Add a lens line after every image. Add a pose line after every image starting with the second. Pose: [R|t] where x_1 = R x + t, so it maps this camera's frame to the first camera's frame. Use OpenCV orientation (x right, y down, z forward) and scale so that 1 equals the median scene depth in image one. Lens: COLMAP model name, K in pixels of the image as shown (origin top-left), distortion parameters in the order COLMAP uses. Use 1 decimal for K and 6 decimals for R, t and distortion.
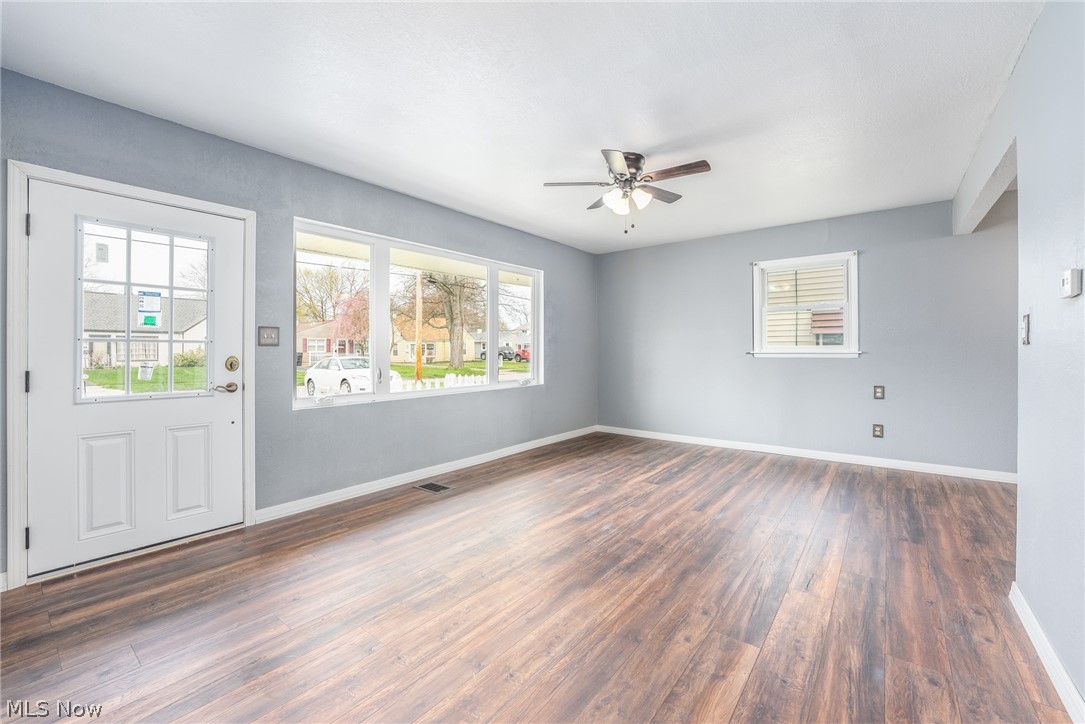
lens RADIAL K [[446.2, 0, 542.5], [0, 446.2, 362.0], [0, 0, 1]] dist [-0.019990, 0.000817]
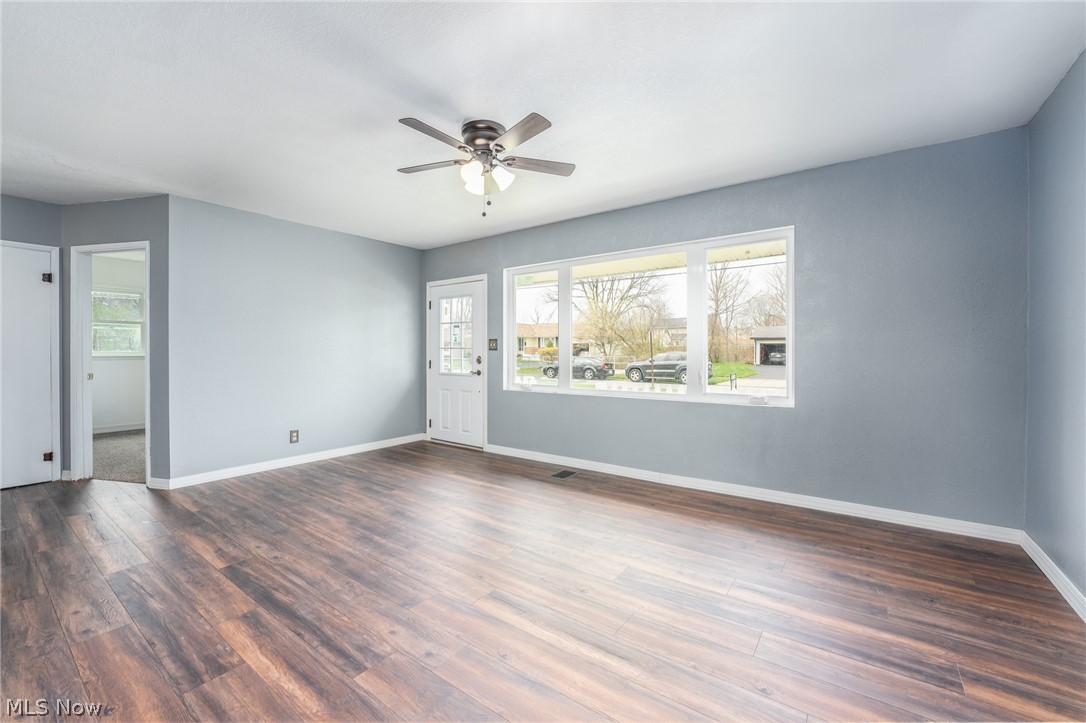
lens RADIAL K [[446.6, 0, 543.0], [0, 446.6, 361.5], [0, 0, 1]] dist [-0.019990, 0.000817]
pose [[0.023948, 0.018174, -0.999548, 1.167109], [-0.028374, 0.999444, 0.017493, -0.028887], [0.999310, 0.027942, 0.024450, 1.221090]]
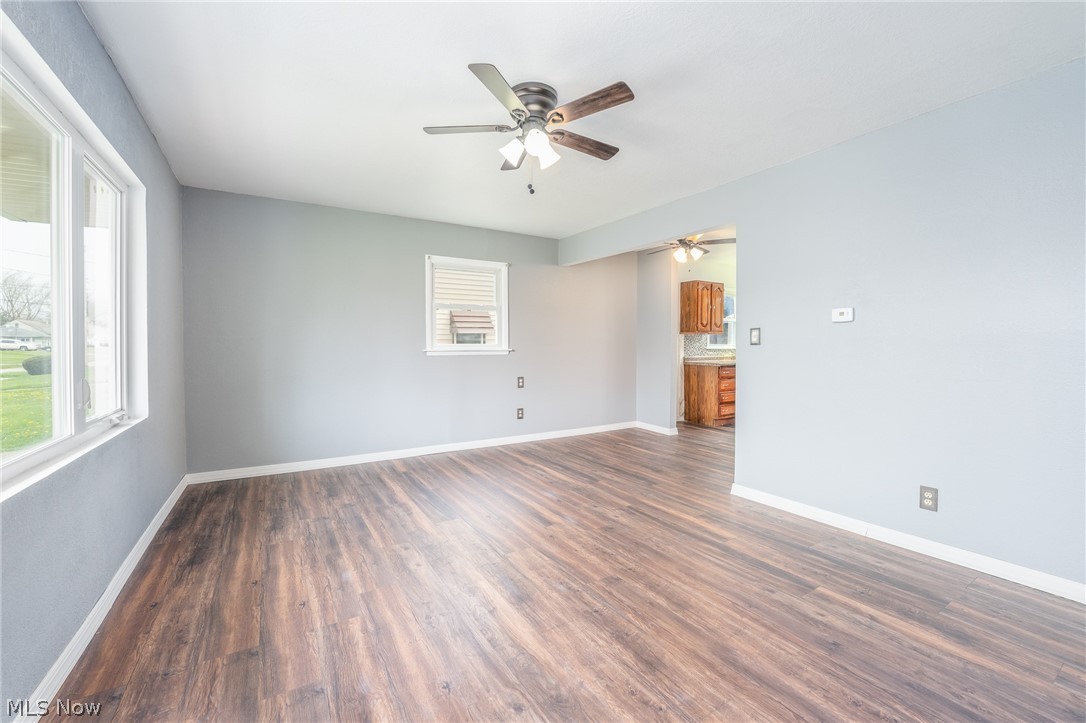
lens RADIAL K [[440.7, 0, 543.0], [0, 440.7, 361.5], [0, 0, 1]] dist [-0.022178, 0.000076]
pose [[0.346469, -0.029320, 0.937603, -0.565477], [0.027896, 0.999391, 0.020945, -0.019547], [-0.937647, 0.018899, 0.347076, 0.808863]]
